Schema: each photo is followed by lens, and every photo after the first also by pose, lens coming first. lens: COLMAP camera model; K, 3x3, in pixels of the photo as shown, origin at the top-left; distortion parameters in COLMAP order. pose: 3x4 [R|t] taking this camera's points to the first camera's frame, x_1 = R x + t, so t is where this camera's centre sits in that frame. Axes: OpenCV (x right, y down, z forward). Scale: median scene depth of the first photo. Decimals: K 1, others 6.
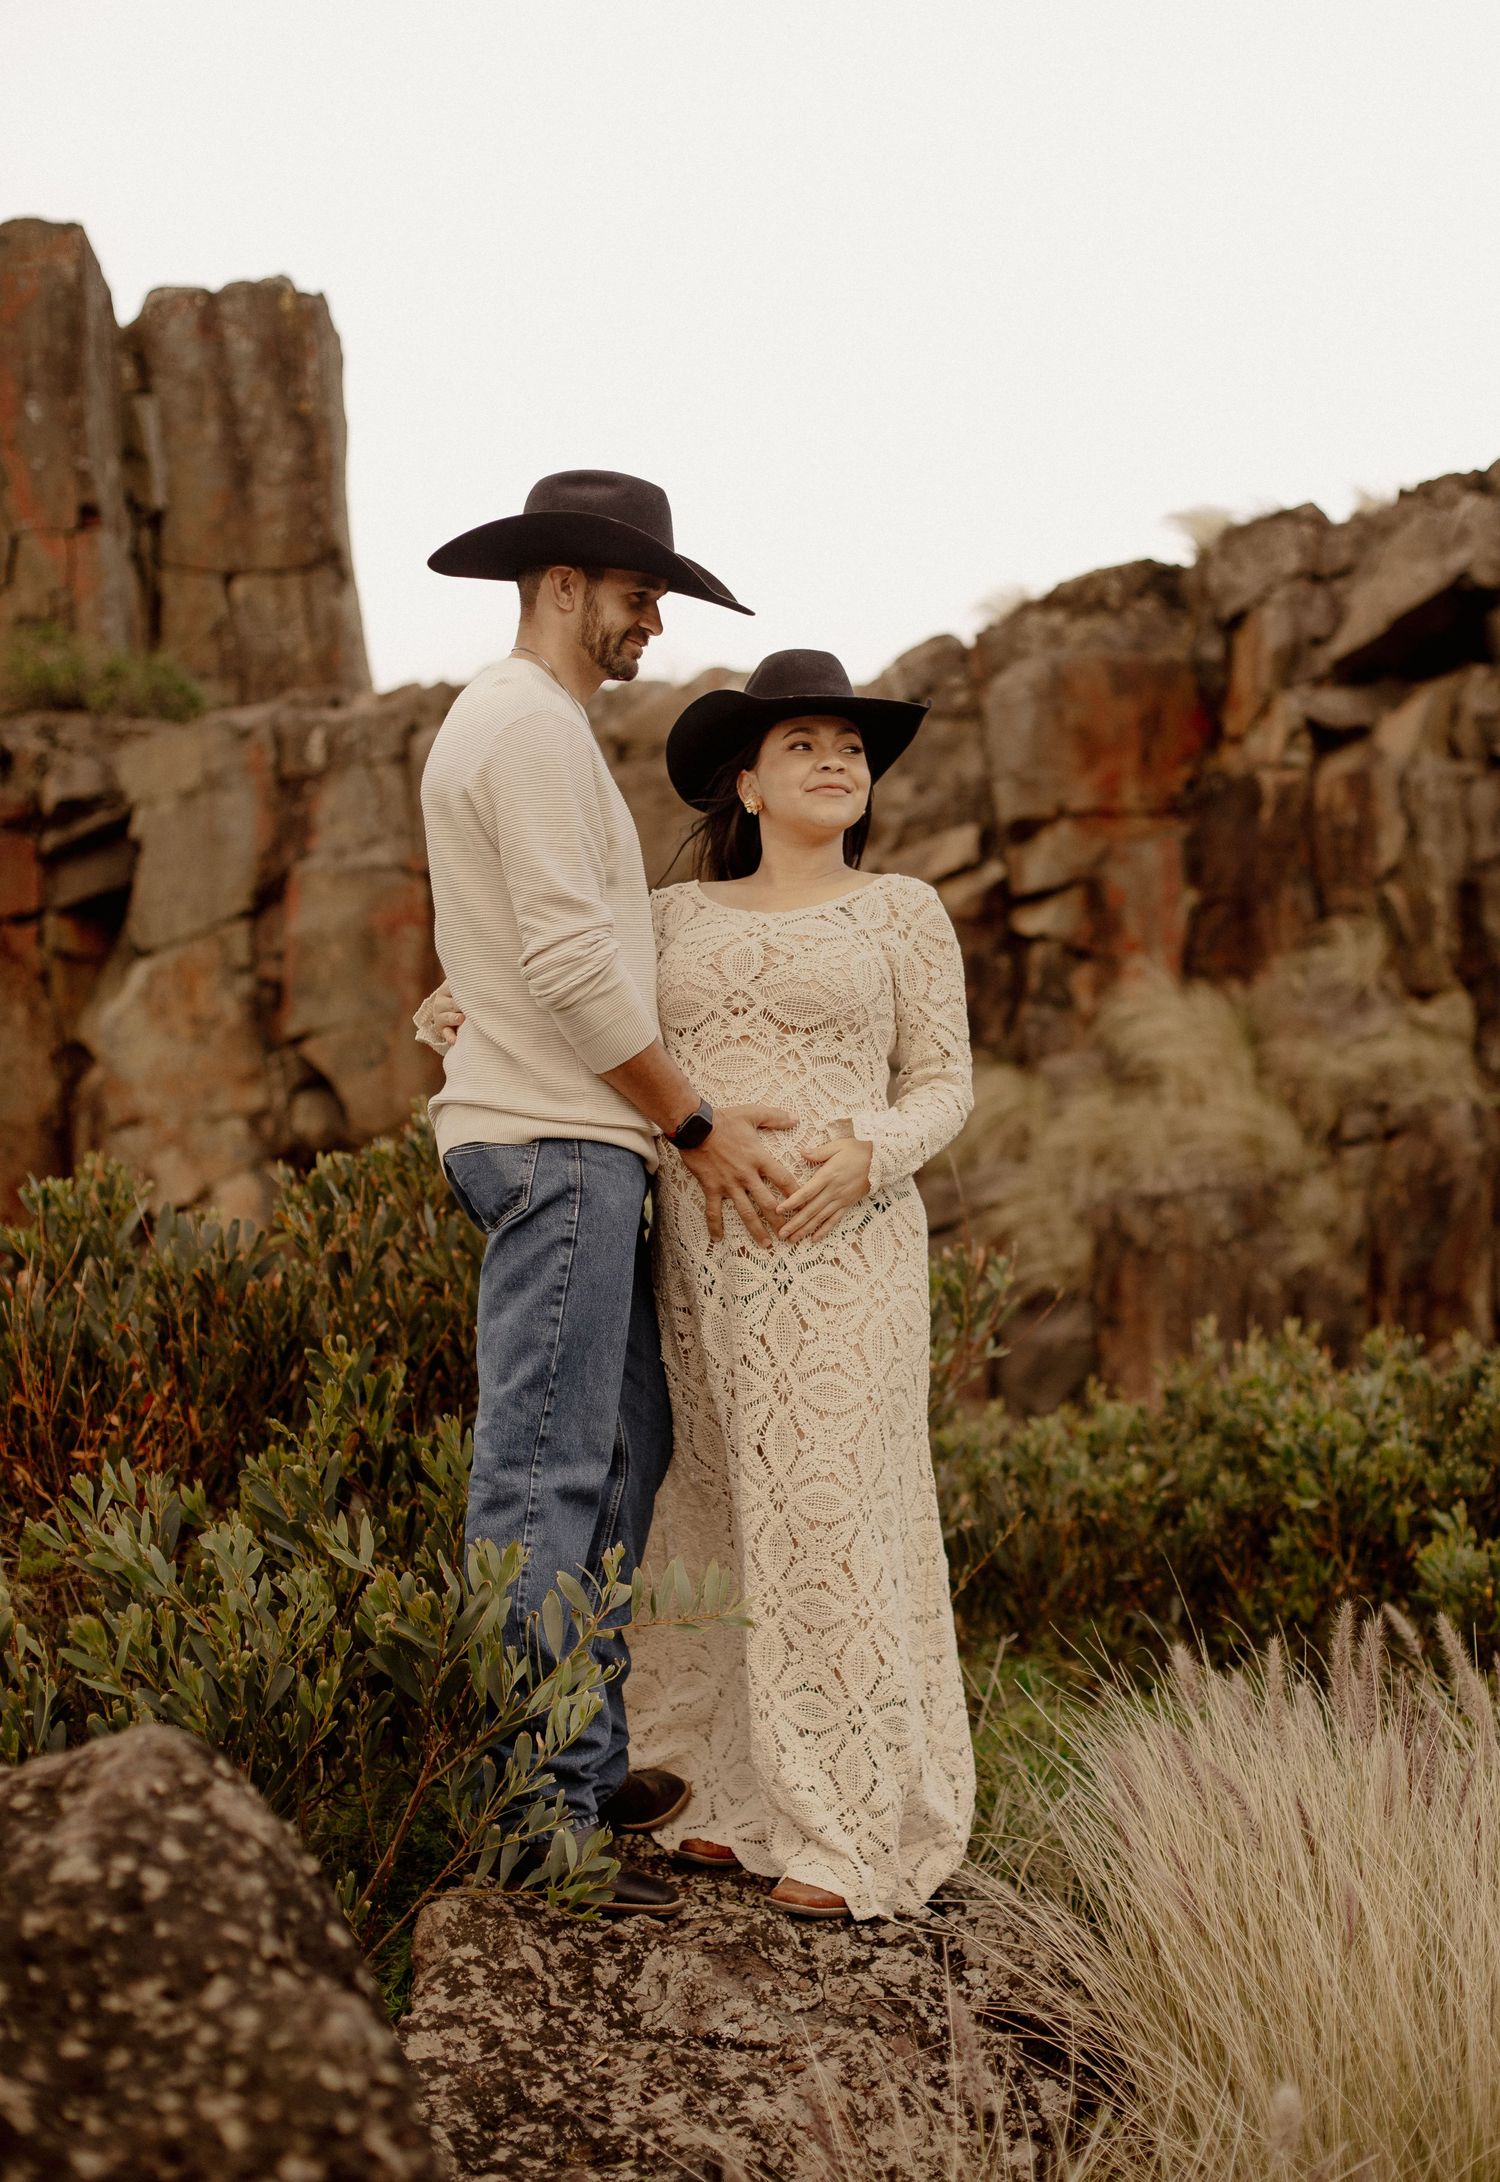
lens RADIAL K [[3219.3, 0, 750.3], [0, 3219.3, 1088.6], [0, 0, 1]] dist [-0.102775, 0.000000]
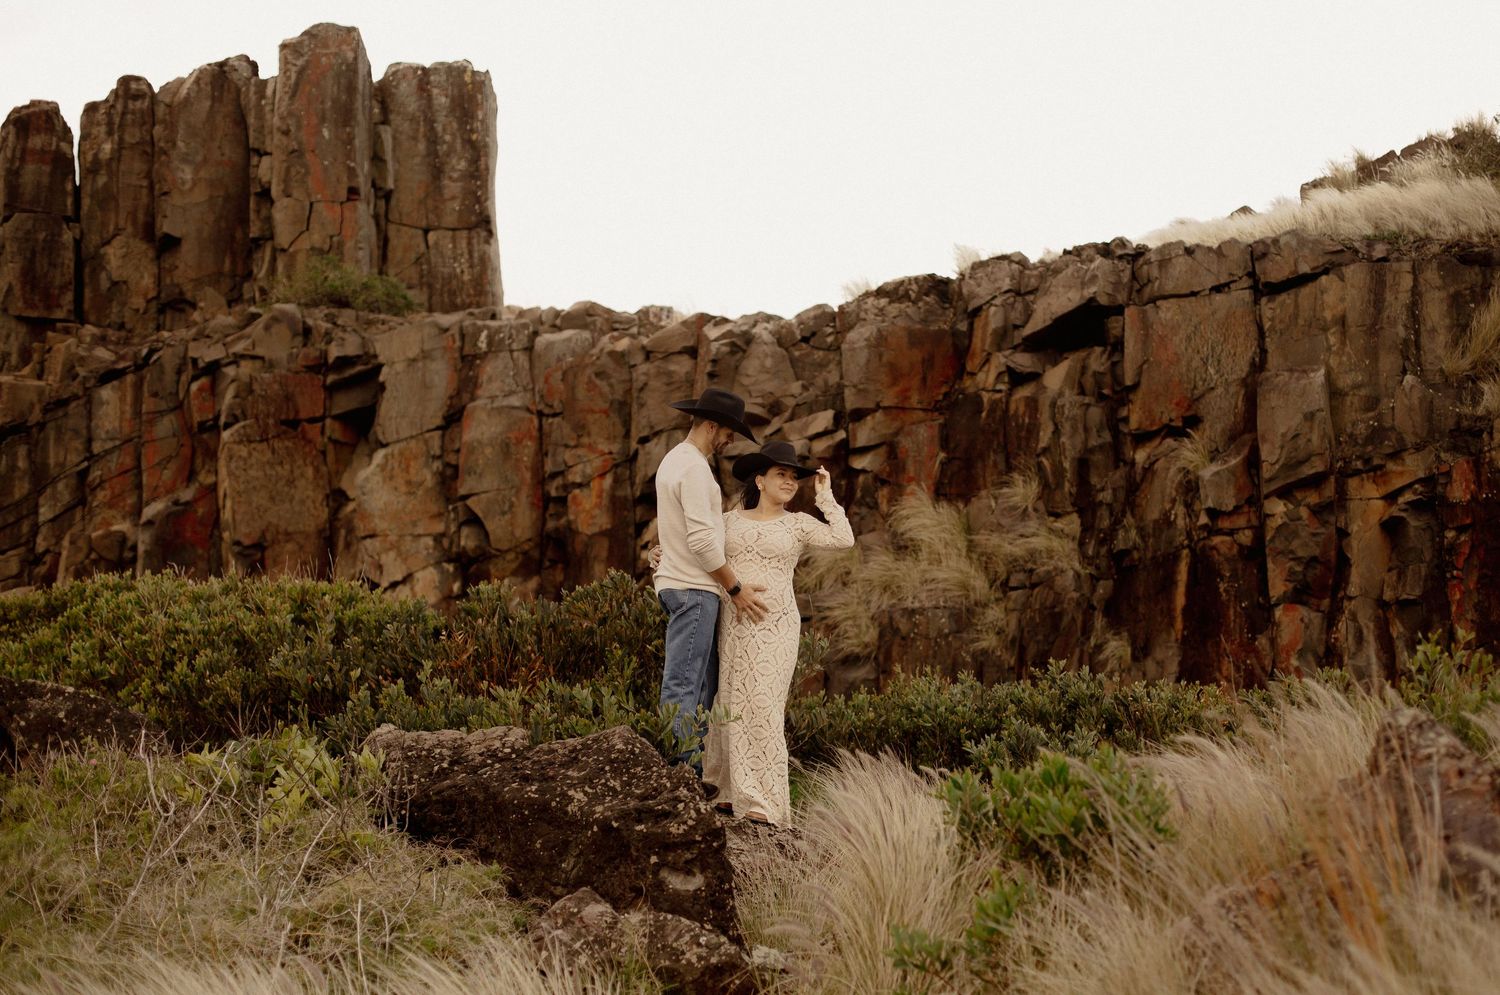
lens RADIAL K [[2194.0, 0, 750.3], [0, 2194.0, 503.4], [0, 0, 1]] dist [-0.045879, 0.000000]
pose [[0.997485, 0.062234, 0.033924, -0.020124], [-0.062041, 0.998051, -0.006715, -0.014589], [-0.034275, 0.004593, 0.999402, -0.304706]]
